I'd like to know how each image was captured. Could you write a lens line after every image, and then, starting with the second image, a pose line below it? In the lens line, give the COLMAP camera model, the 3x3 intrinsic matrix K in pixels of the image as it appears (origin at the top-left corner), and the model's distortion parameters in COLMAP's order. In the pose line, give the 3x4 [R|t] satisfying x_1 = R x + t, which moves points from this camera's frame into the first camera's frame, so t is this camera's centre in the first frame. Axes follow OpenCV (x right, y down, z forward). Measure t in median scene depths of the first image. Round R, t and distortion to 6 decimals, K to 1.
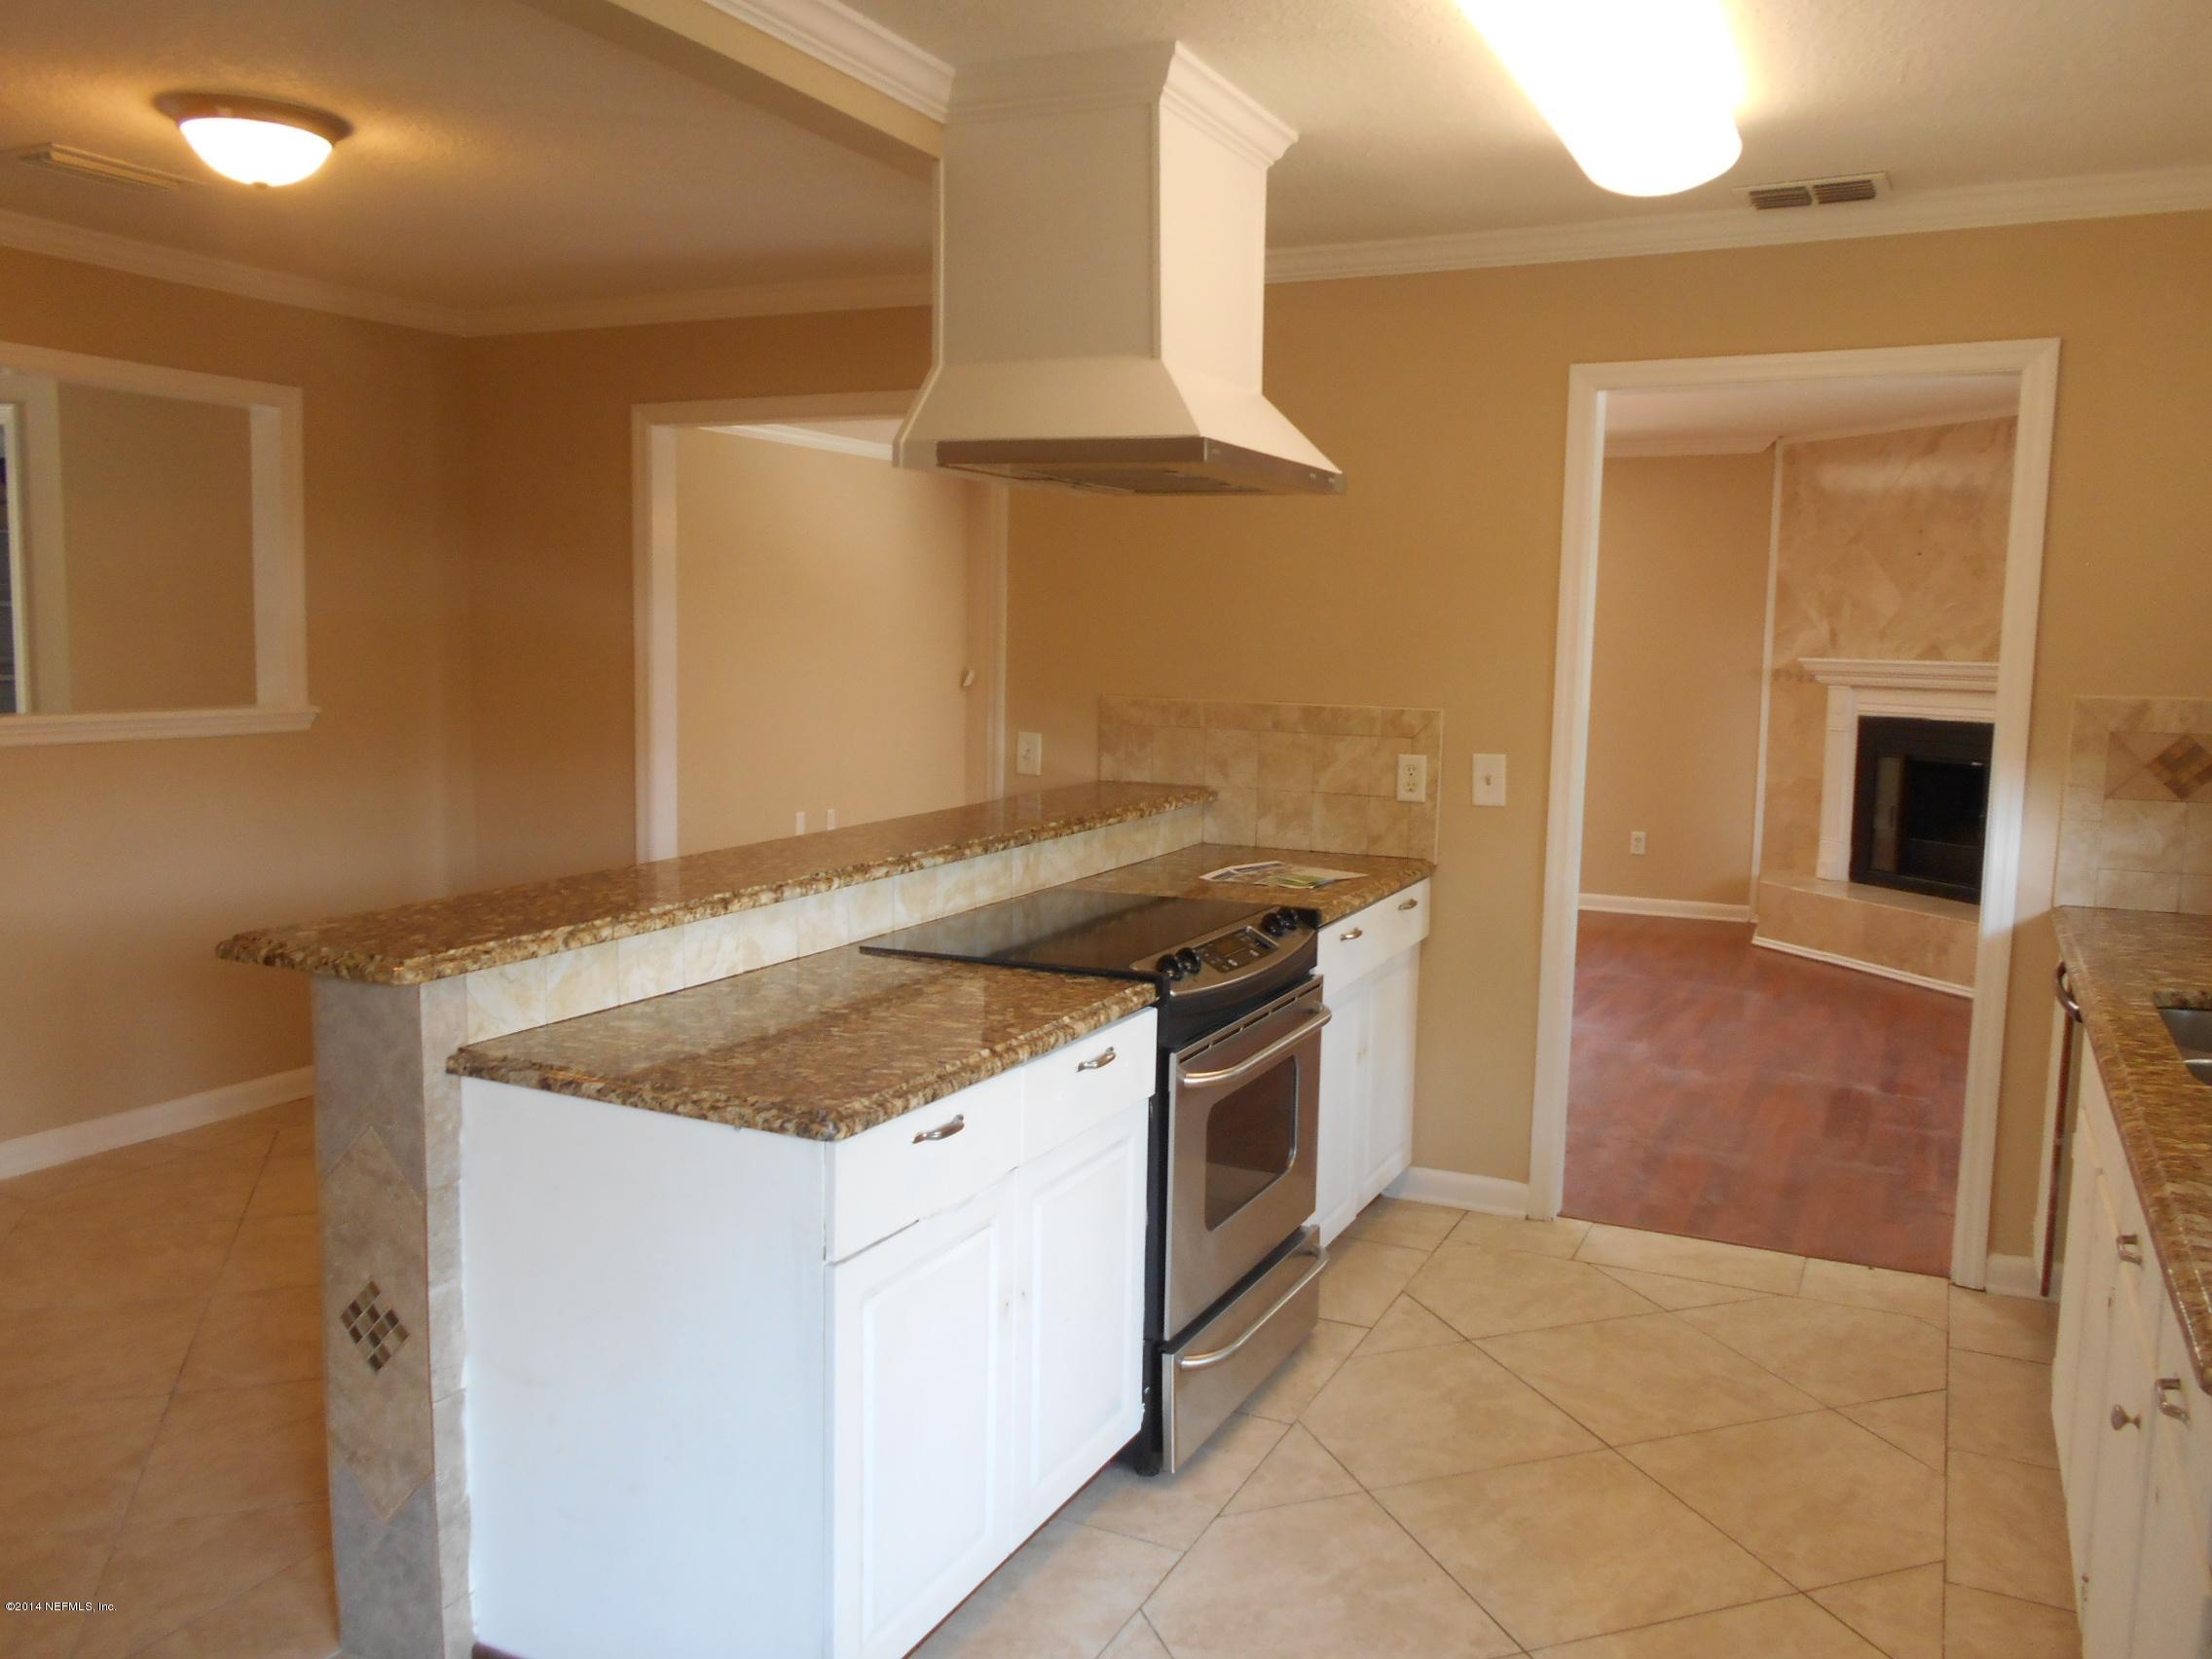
lens RADIAL K [[1725.1, 0, 1119.8], [0, 1725.1, 831.7], [0, 0, 1]] dist [-0.032282, -0.003664]
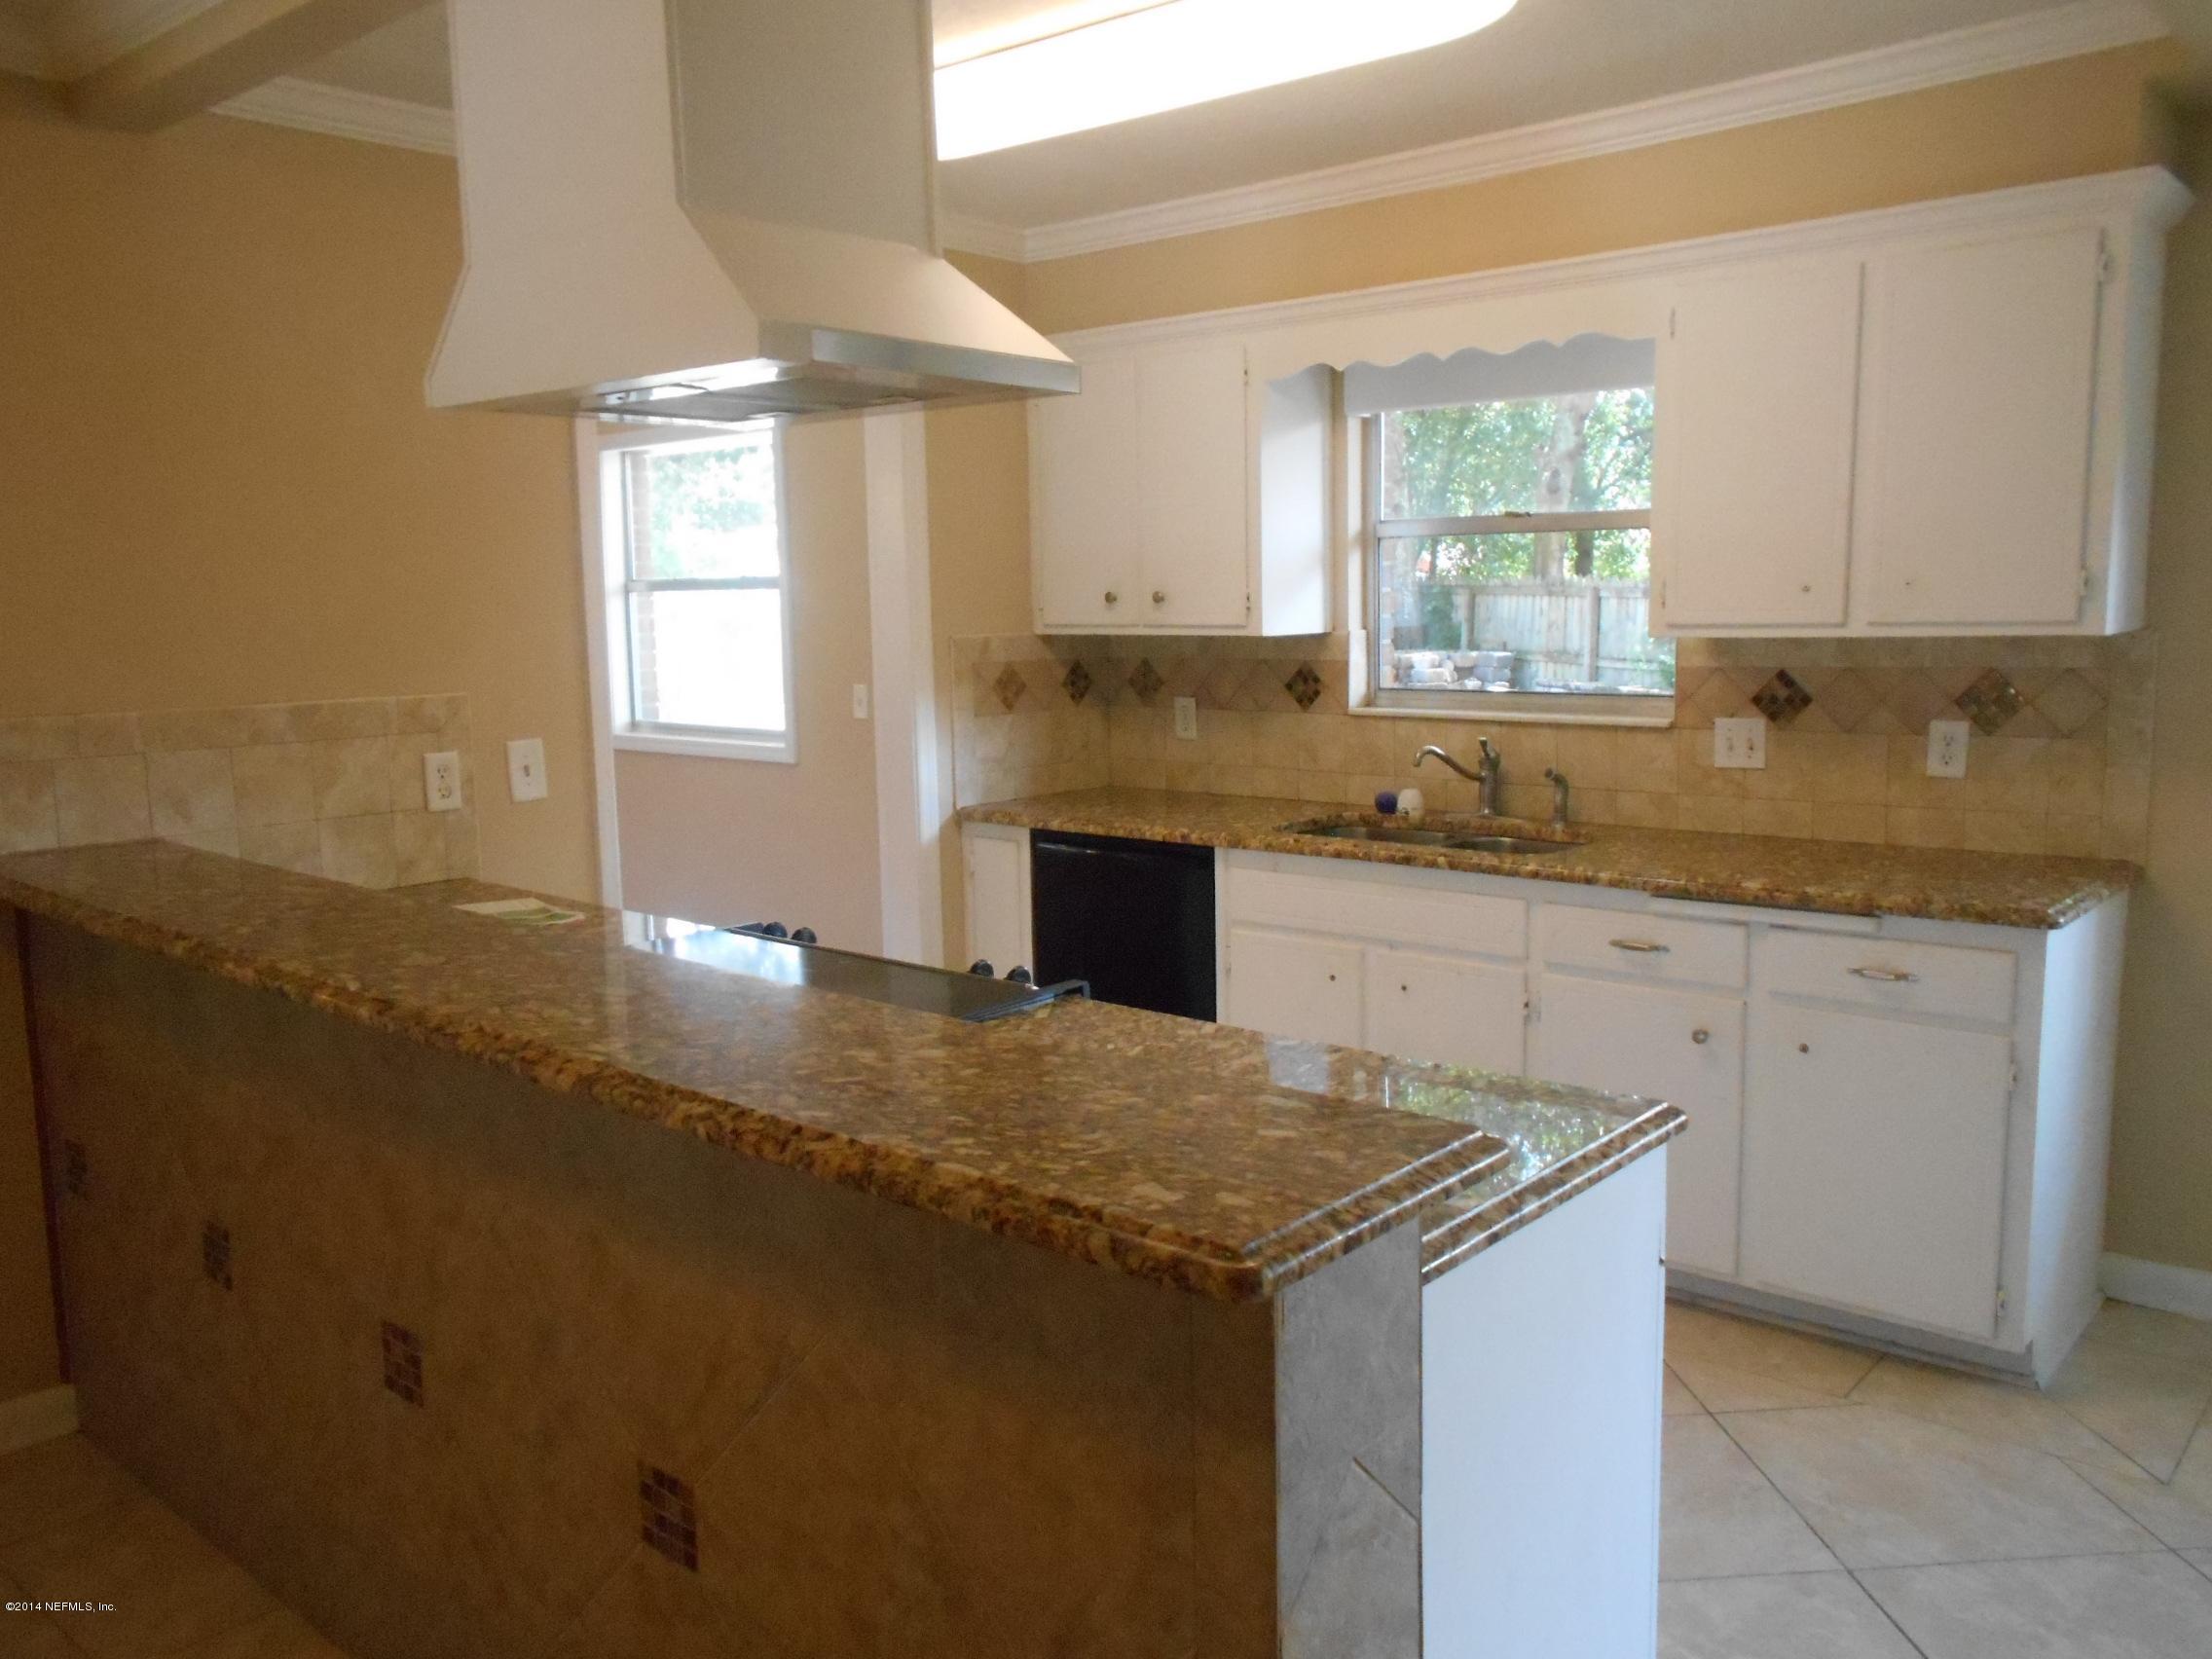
lens RADIAL K [[1711.8, 0, 1106.0], [0, 1711.8, 829.5], [0, 0, 1]] dist [-0.034732, 0.009945]
pose [[0.277030, -0.145470, 0.949786, -0.668533], [0.137706, 0.984280, 0.110588, -0.071798], [-0.950942, 0.100155, 0.292708, 0.623988]]
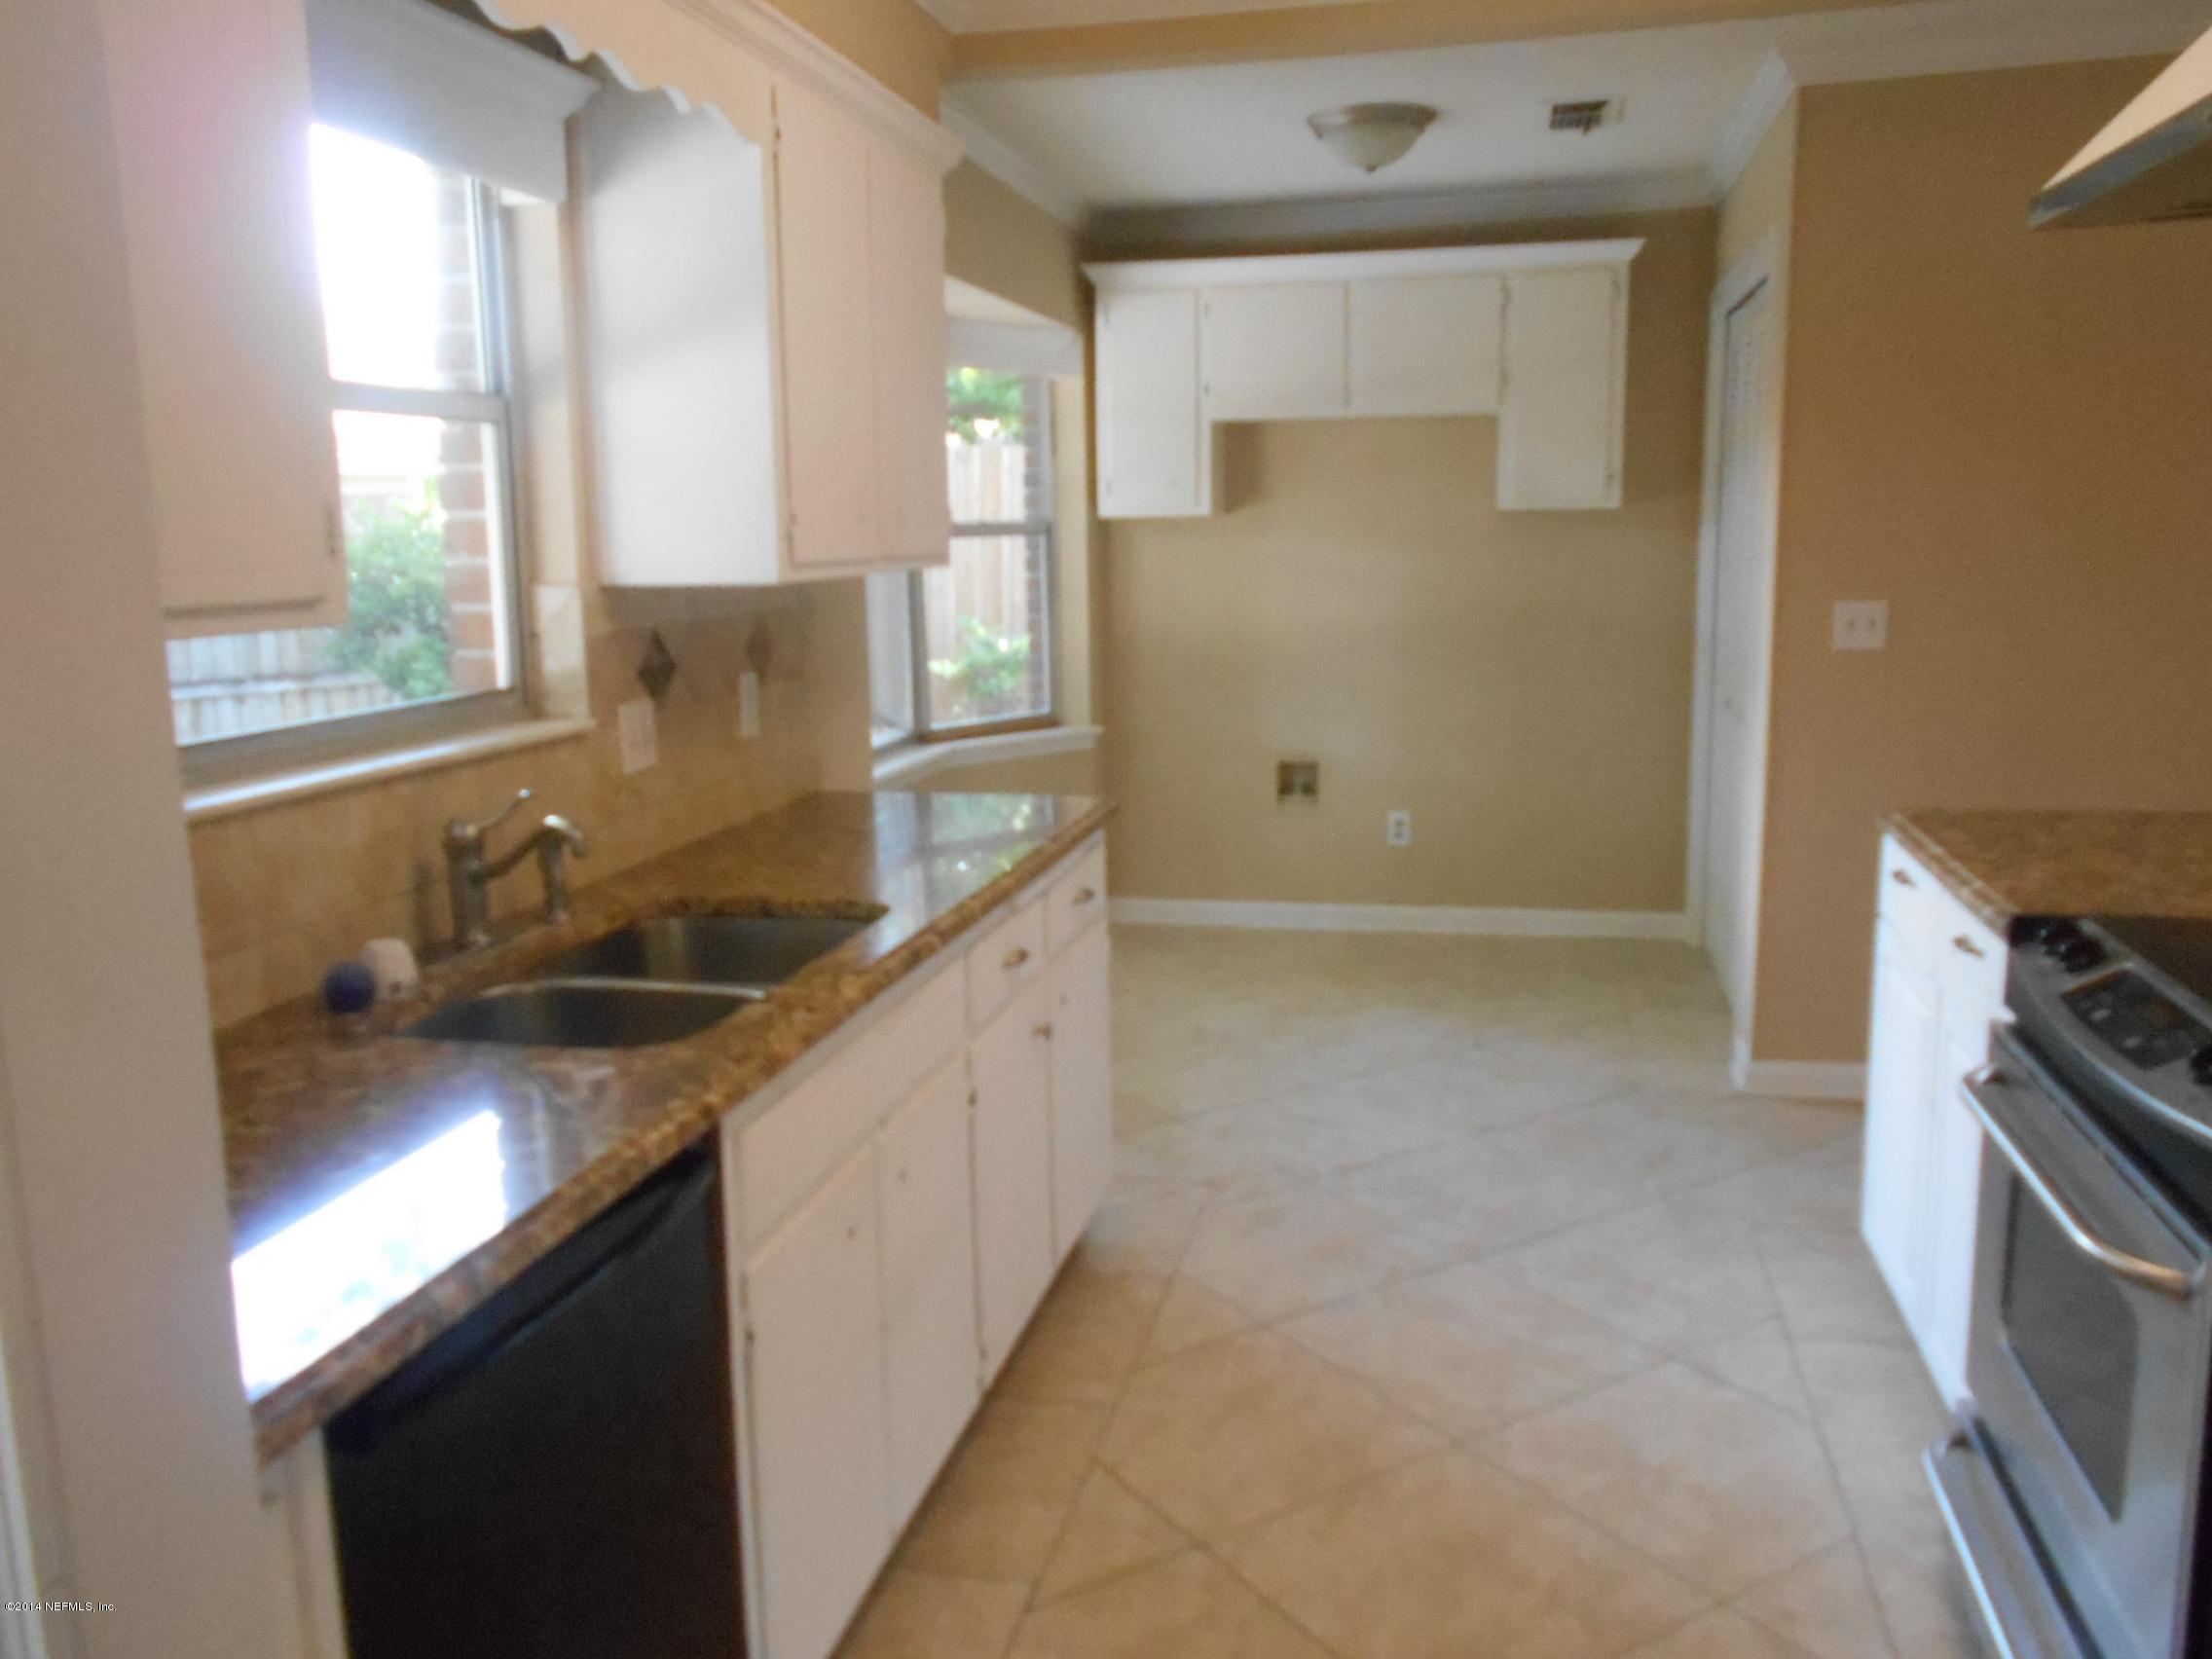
lens RADIAL K [[1711.8, 0, 1106.0], [0, 1711.8, 829.5], [0, 0, 1]] dist [-0.034732, 0.009945]
pose [[-0.975496, 0.044898, -0.215389, 0.497743], [-0.017704, 0.959766, 0.280244, -0.135167], [0.219306, 0.277190, -0.935452, 1.377958]]
